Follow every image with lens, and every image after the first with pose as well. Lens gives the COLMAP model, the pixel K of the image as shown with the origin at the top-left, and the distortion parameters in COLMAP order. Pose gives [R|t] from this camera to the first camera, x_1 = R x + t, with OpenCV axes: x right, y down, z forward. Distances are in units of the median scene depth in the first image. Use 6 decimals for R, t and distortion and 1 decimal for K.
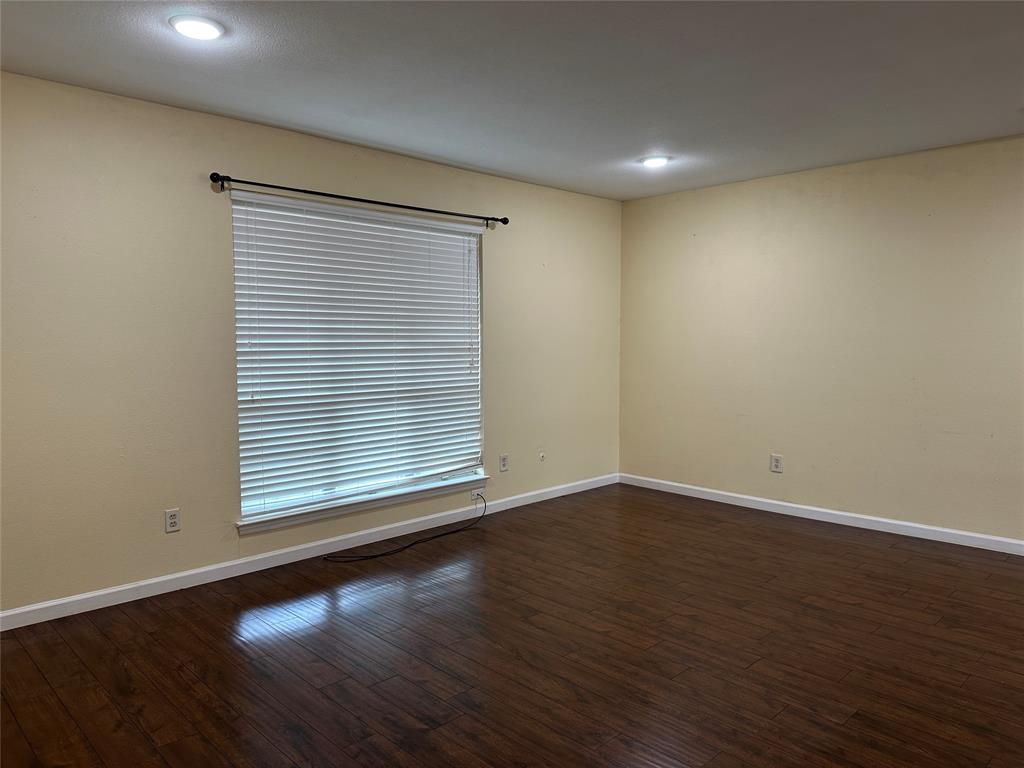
lens RADIAL K [[721.9, 0, 515.5], [0, 721.9, 380.9], [0, 0, 1]] dist [0.178596, -0.218189]
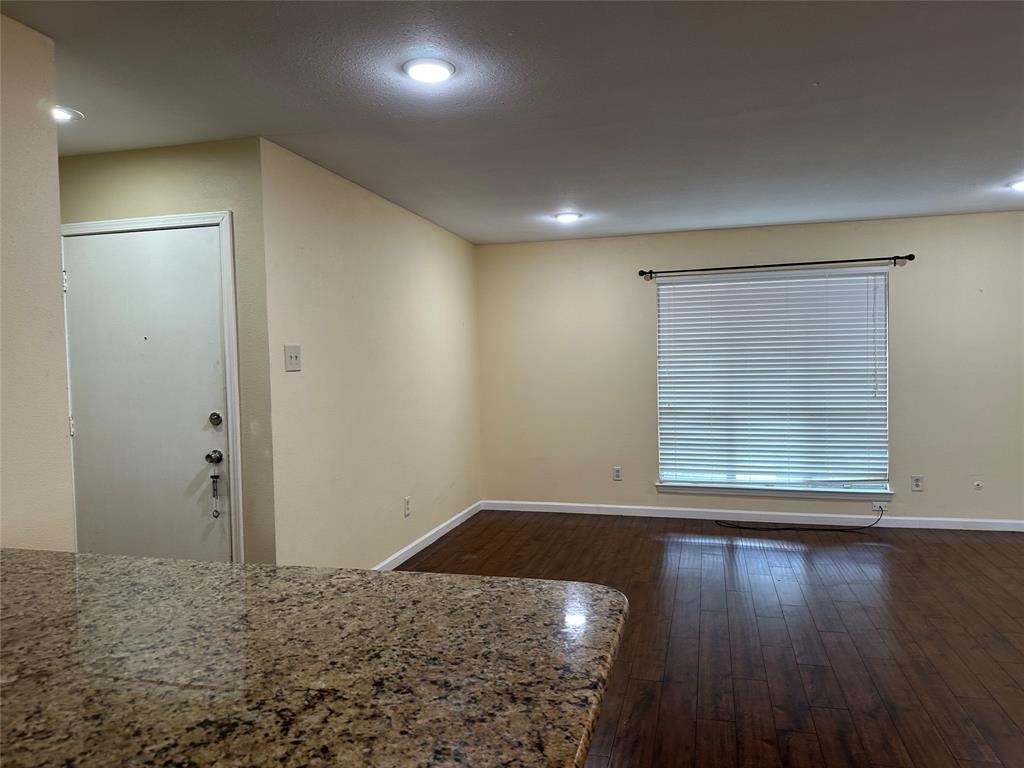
lens RADIAL K [[722.8, 0, 520.4], [0, 722.8, 385.2], [0, 0, 1]] dist [0.000472, -0.006629]
pose [[0.502810, 0.018016, -0.864209, 0.674808], [-0.040076, 0.999194, -0.002487, -0.004146], [0.863468, 0.035884, 0.503126, -0.038381]]
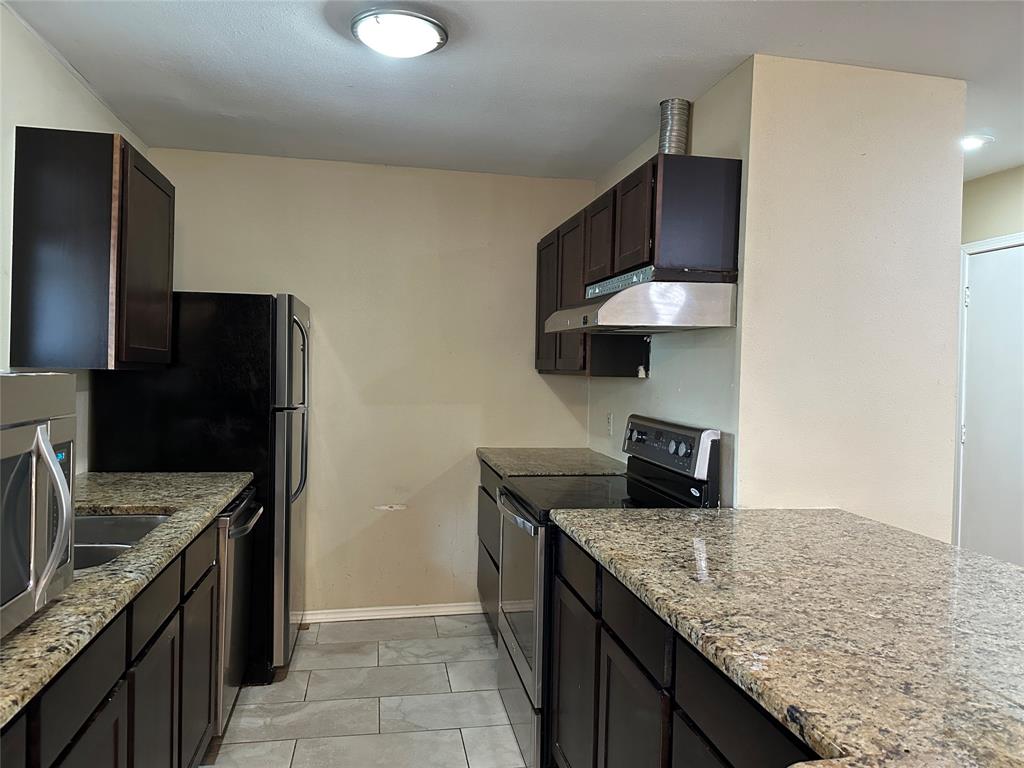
lens RADIAL K [[722.8, 0, 520.4], [0, 722.8, 385.2], [0, 0, 1]] dist [0.000472, -0.006629]
pose [[-0.560802, 0.001837, -0.827948, 0.729840], [-0.083525, 0.994770, 0.058782, -0.003842], [0.823726, 0.102119, -0.557716, -0.022839]]
